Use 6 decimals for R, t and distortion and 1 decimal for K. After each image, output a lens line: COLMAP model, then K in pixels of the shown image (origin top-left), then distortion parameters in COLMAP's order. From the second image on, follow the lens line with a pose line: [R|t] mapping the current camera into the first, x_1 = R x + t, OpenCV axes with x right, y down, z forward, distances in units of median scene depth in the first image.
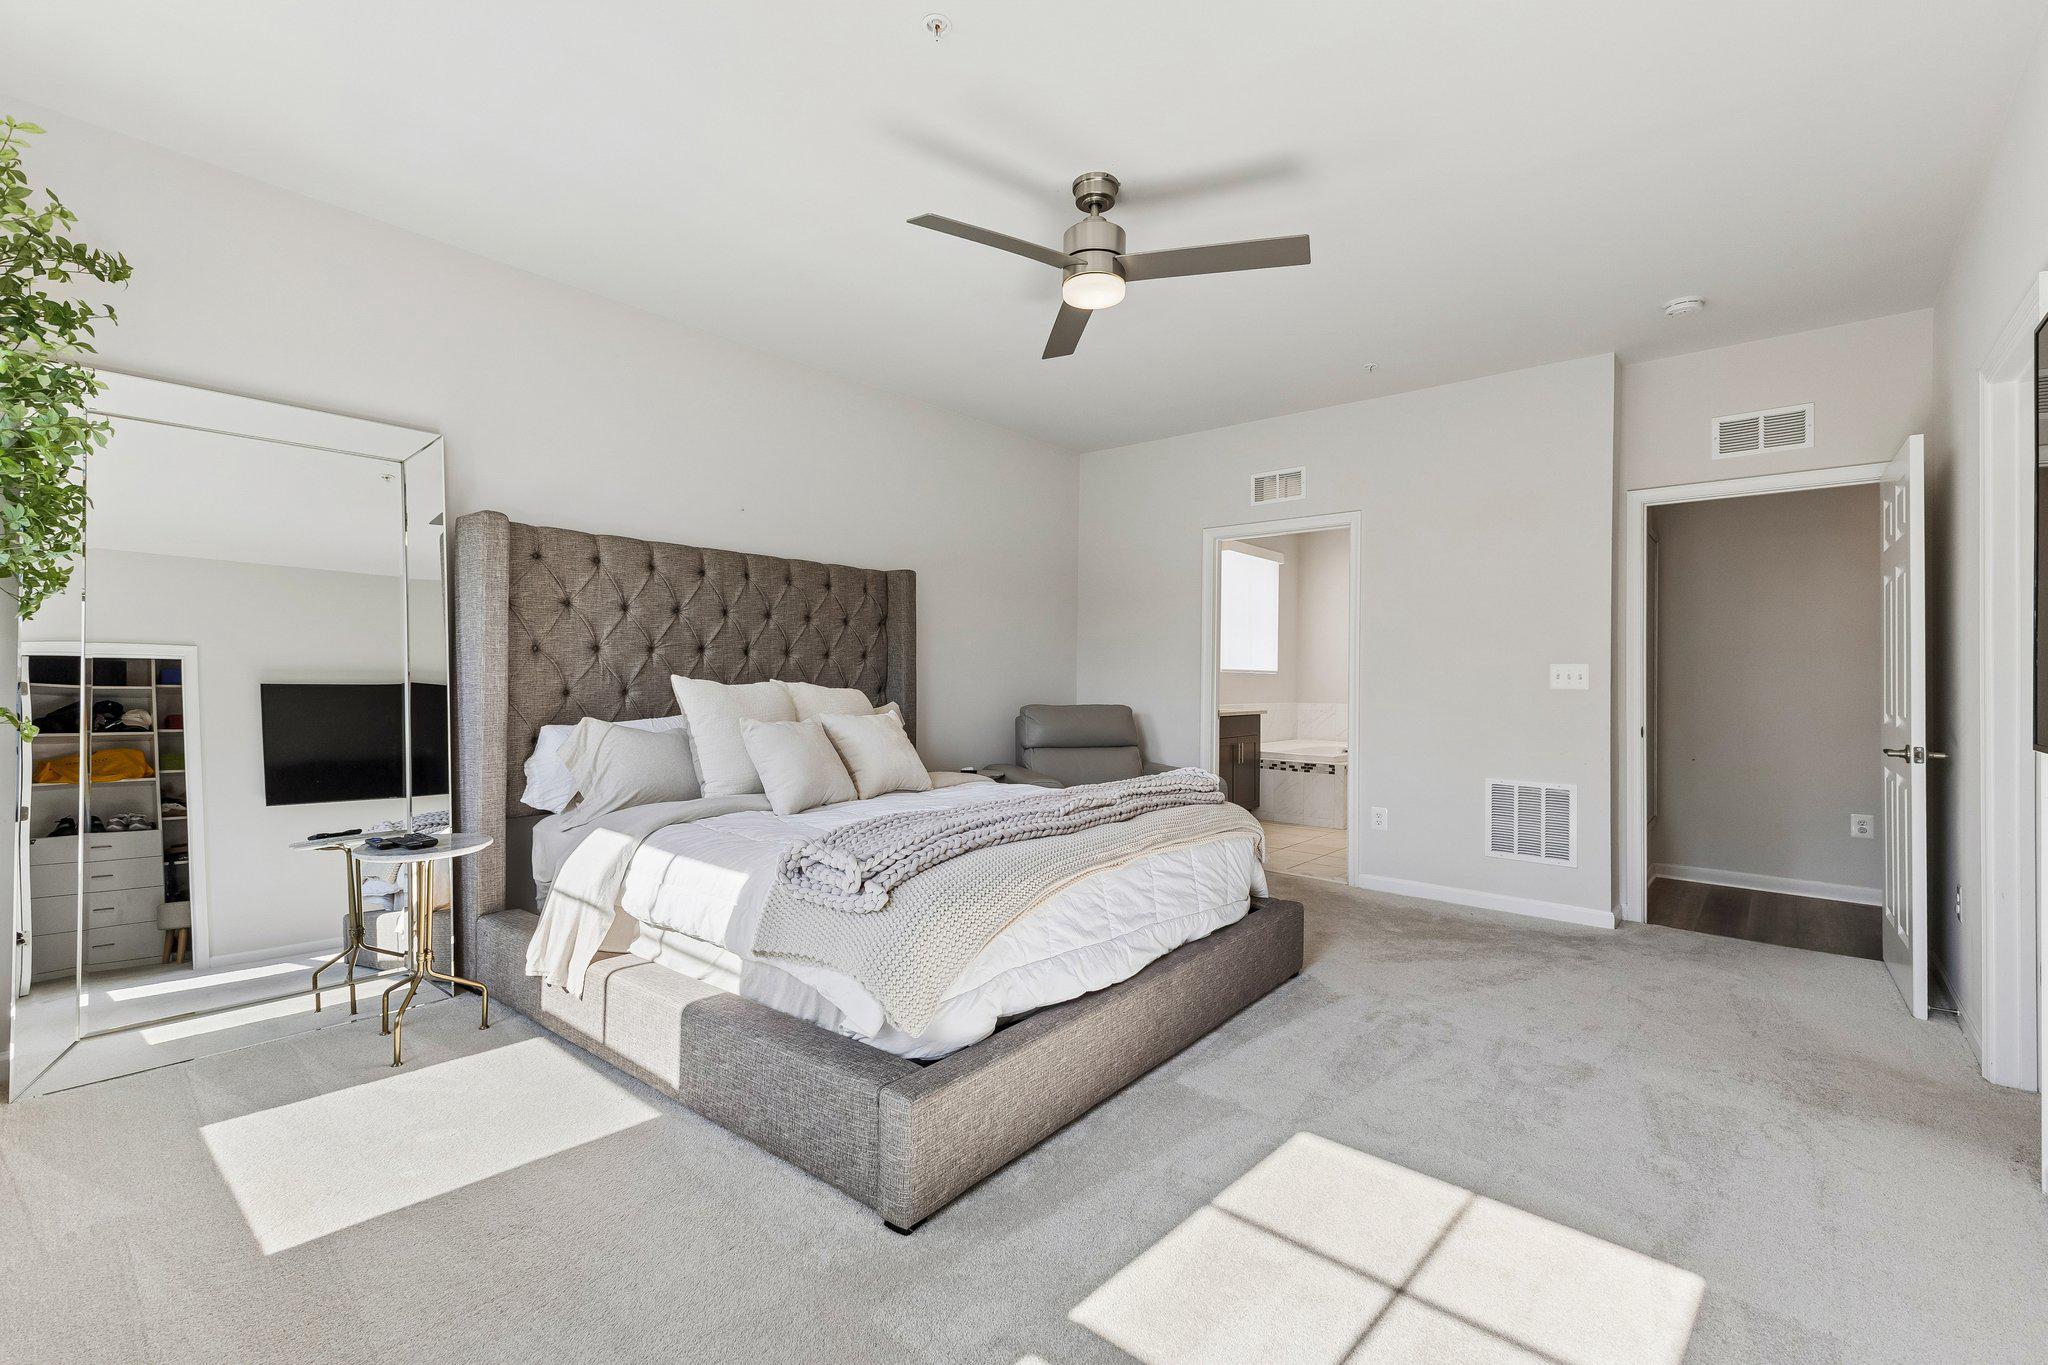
lens RADIAL K [[878.7, 0, 1027.2], [0, 878.7, 676.3], [0, 0, 1]] dist [0.031420, -0.009150]
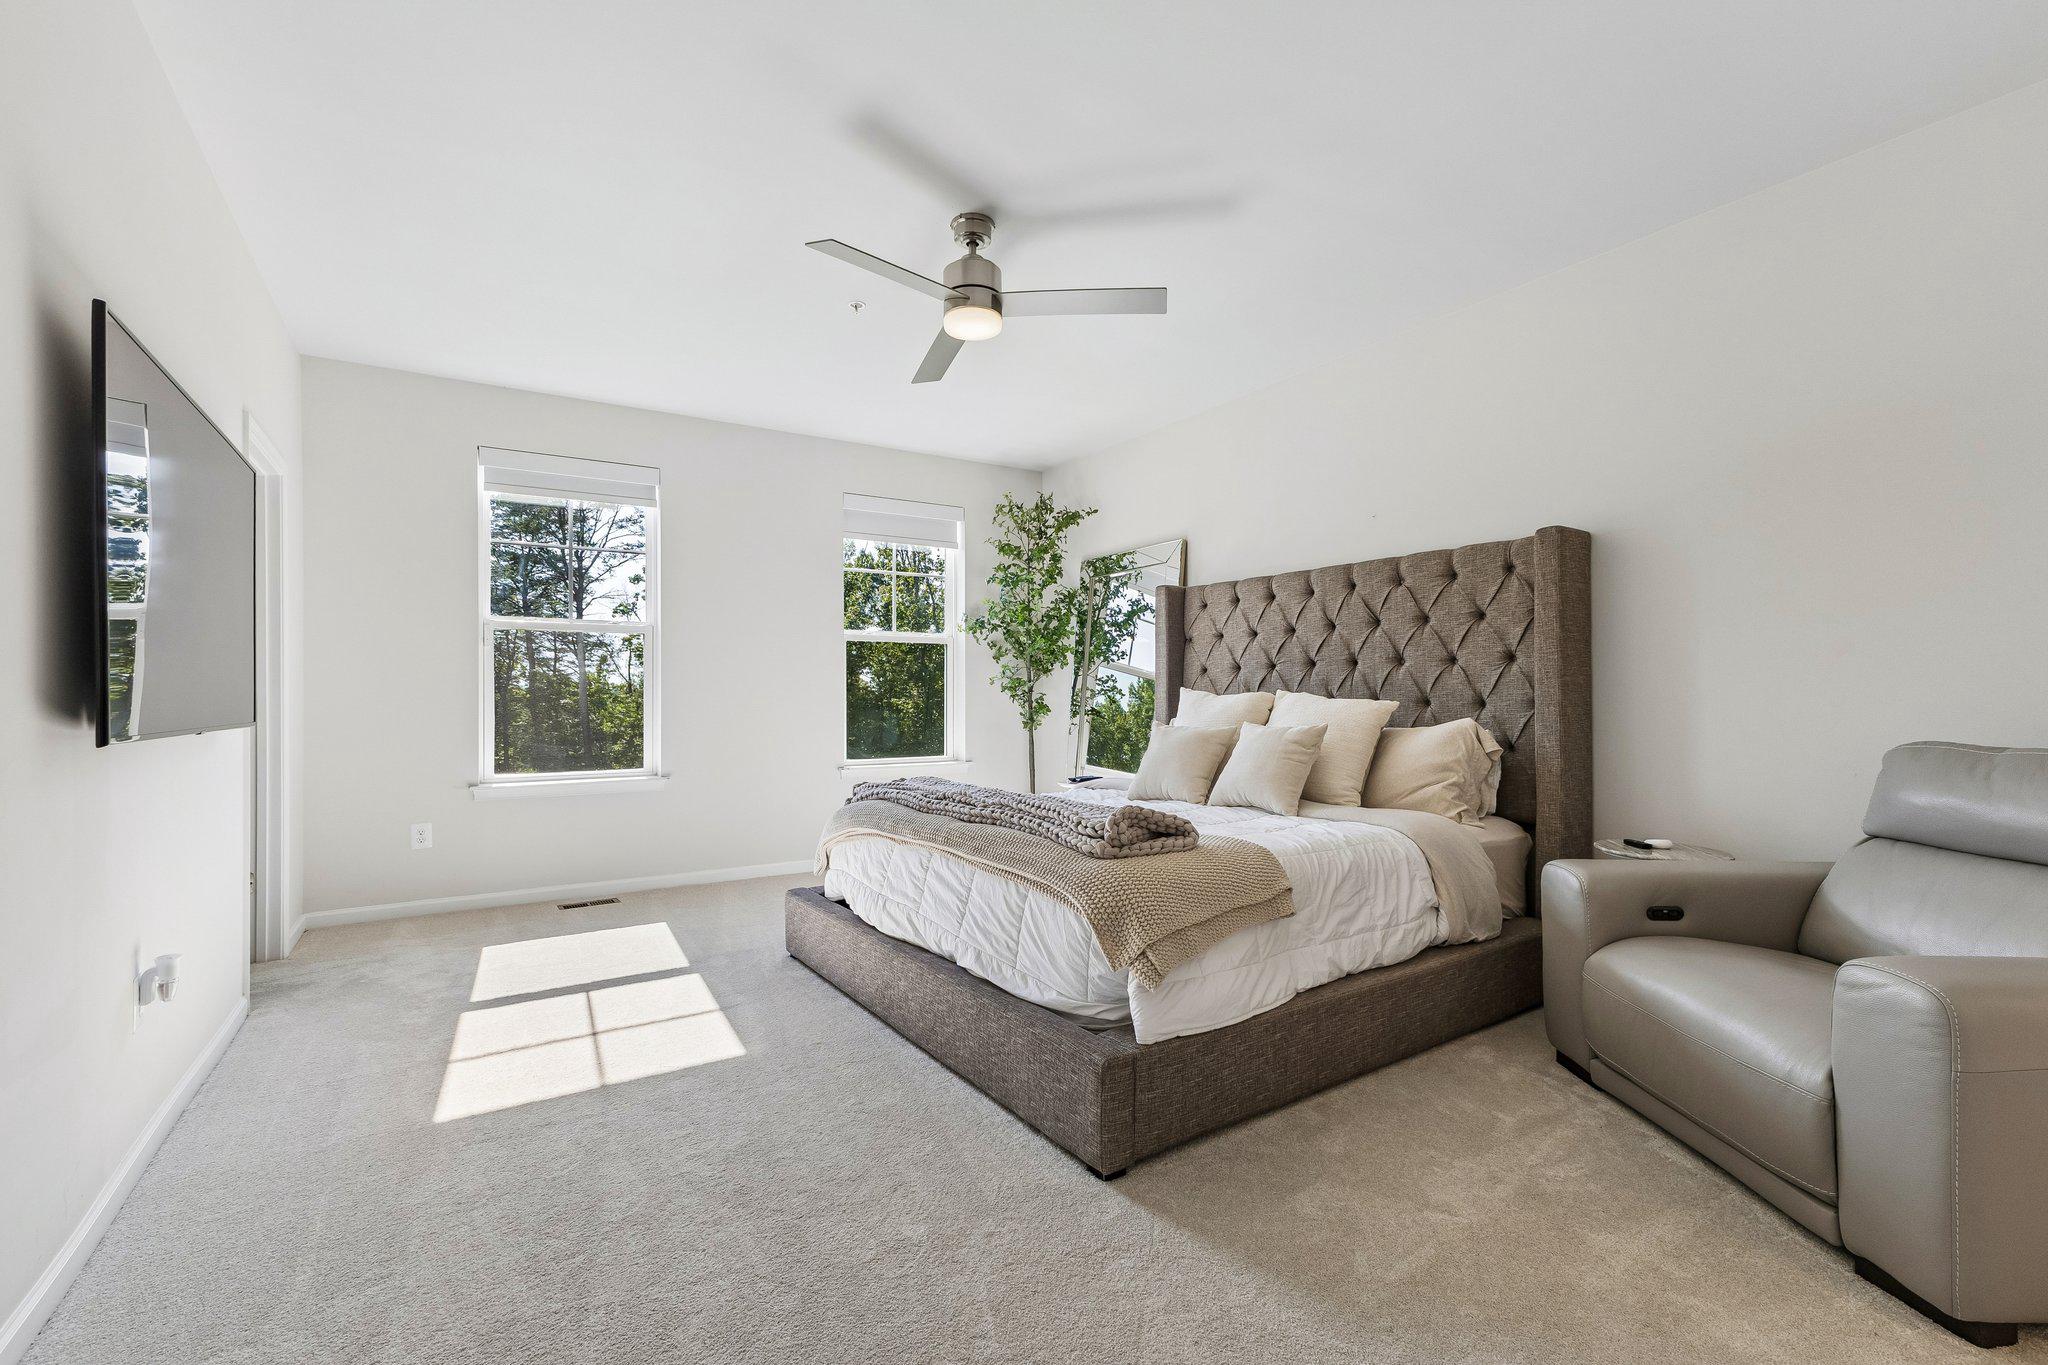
lens RADIAL K [[874.1, 0, 1022.8], [0, 874.1, 693.9], [0, 0, 1]] dist [0.012149, -0.000623]
pose [[-0.286985, -0.004014, -0.957927, 1.094656], [0.002436, 0.999985, -0.004920, 0.017566], [0.957932, -0.003745, -0.286971, 1.376640]]
